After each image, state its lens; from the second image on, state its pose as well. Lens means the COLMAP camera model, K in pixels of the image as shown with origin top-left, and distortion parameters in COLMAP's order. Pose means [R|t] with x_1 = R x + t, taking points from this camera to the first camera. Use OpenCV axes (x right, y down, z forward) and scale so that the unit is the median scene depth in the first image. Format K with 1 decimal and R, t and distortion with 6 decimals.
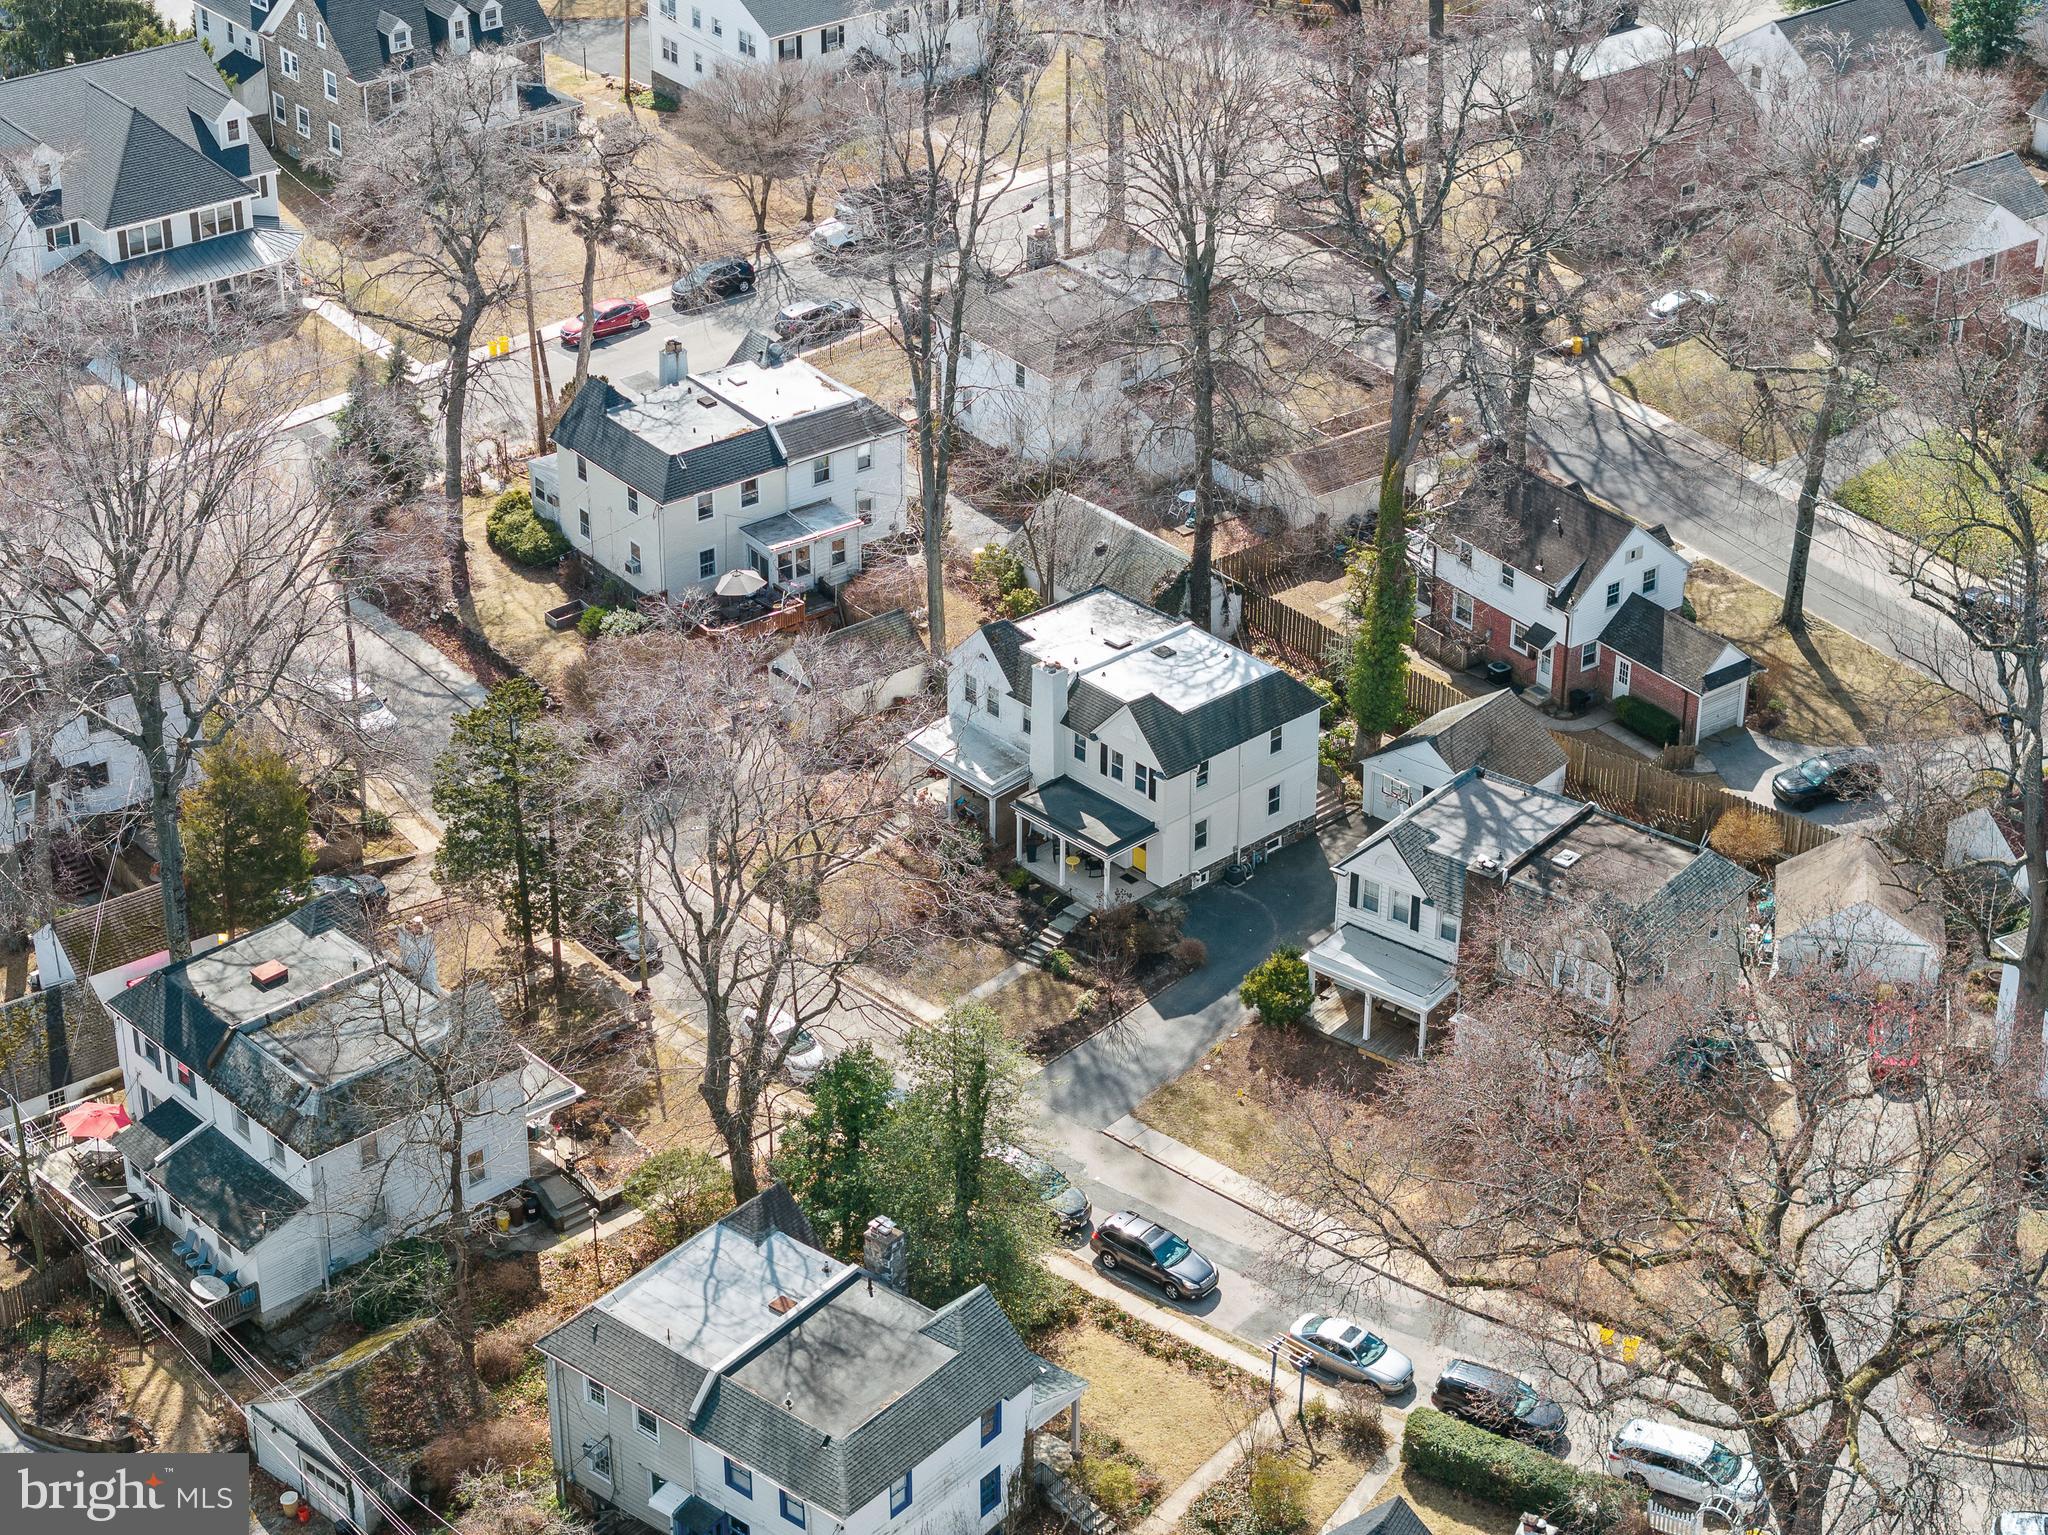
lens RADIAL K [[4081.8, 0, 1023.9], [0, 4081.8, 768.9], [0, 0, 1]] dist [-0.034713, 0.000000]
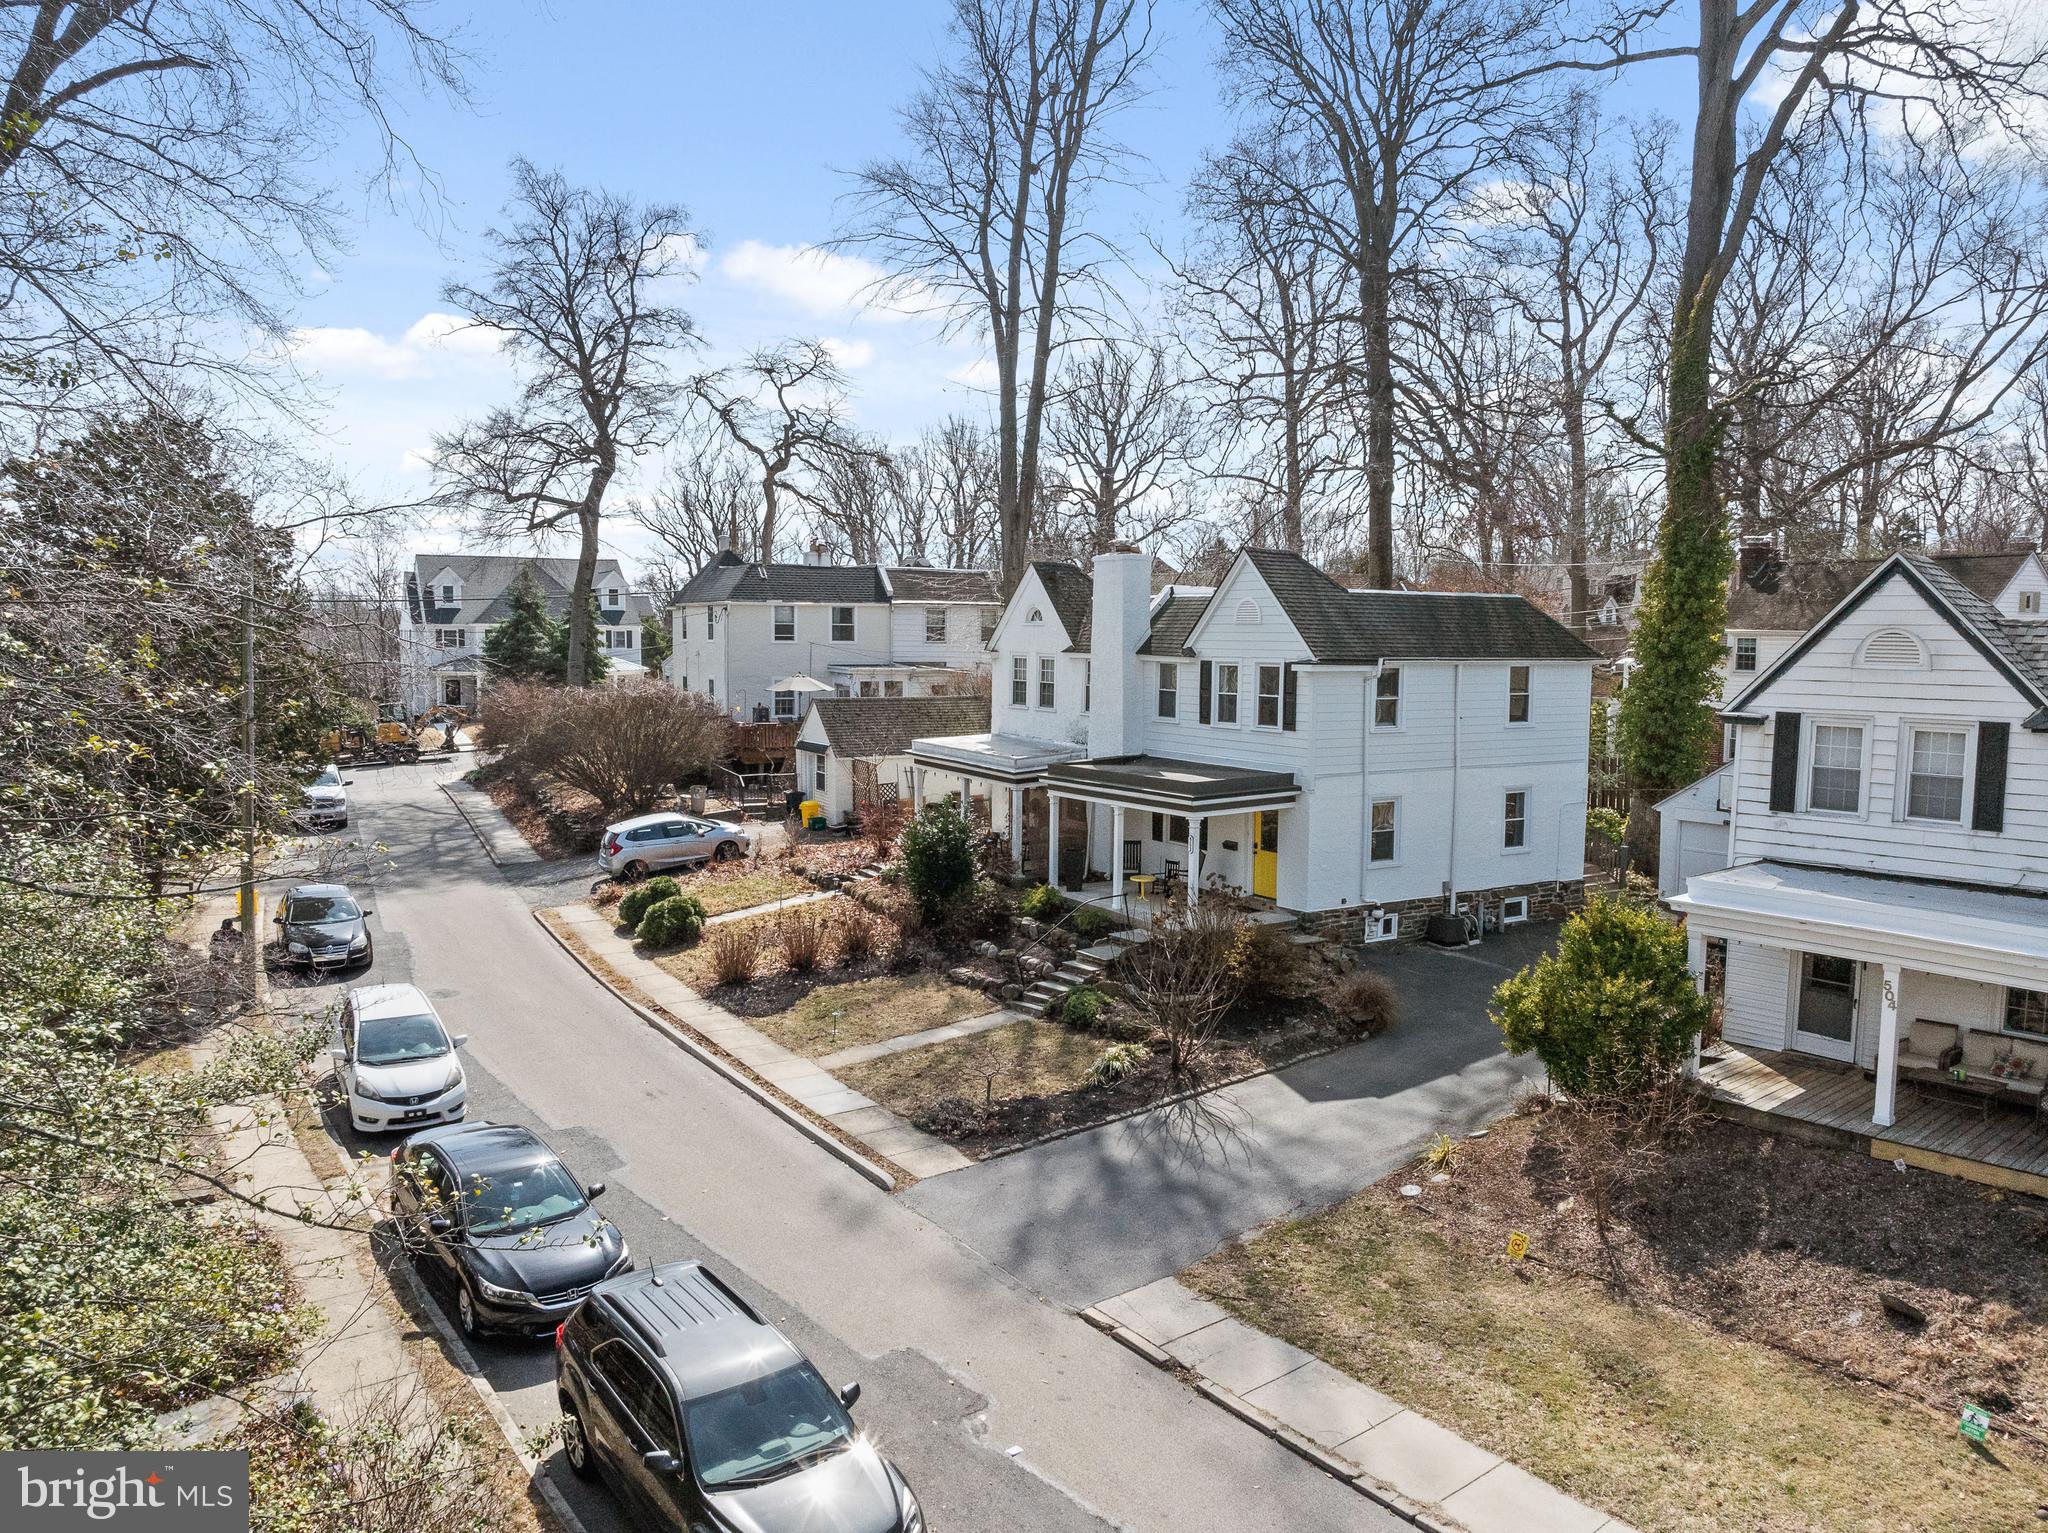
lens RADIAL K [[1448.5, 0, 1015.9], [0, 1448.5, 749.9], [0, 0, 1]] dist [-0.026693, -0.006871]
pose [[0.980771, 0.021242, -0.194003, 0.032779], [-0.101944, 0.903422, -0.416457, 0.090270], [0.166420, 0.428226, 0.888215, 0.820813]]
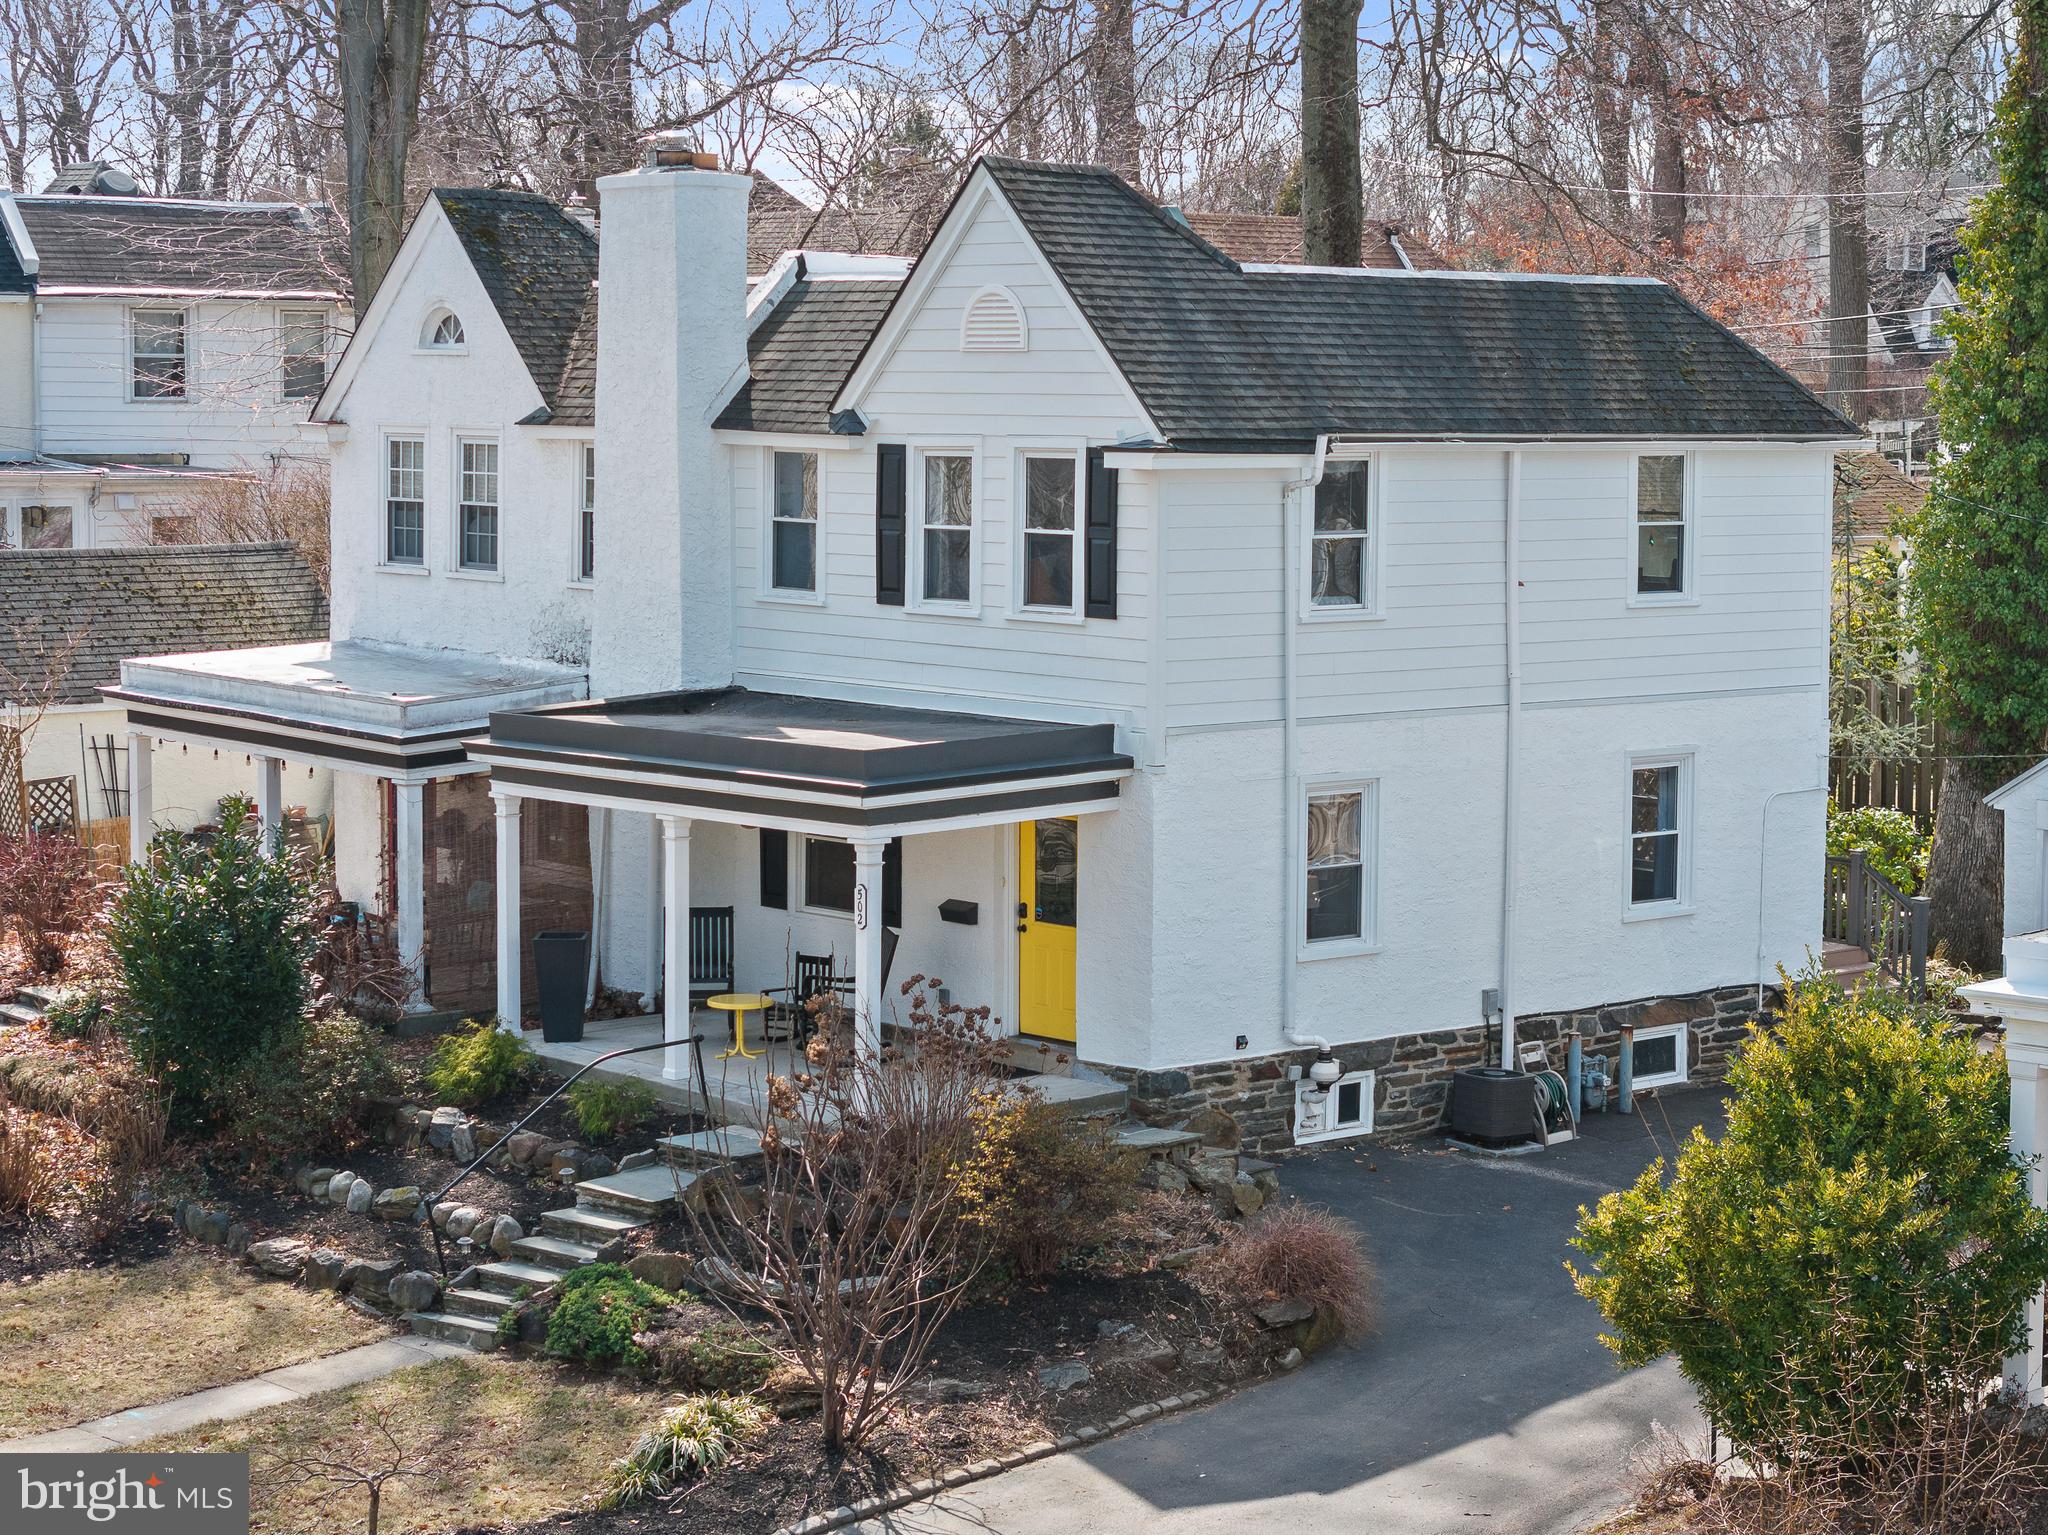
lens RADIAL K [[4081.8, 0, 1016.9], [0, 4081.8, 770.6], [0, 0, 1]] dist [-0.034713, 0.000000]
pose [[0.999410, 0.007534, -0.033507, 0.033848], [-0.020666, 0.911162, -0.411529, 0.100355], [0.027430, 0.411979, 0.910781, 0.803185]]
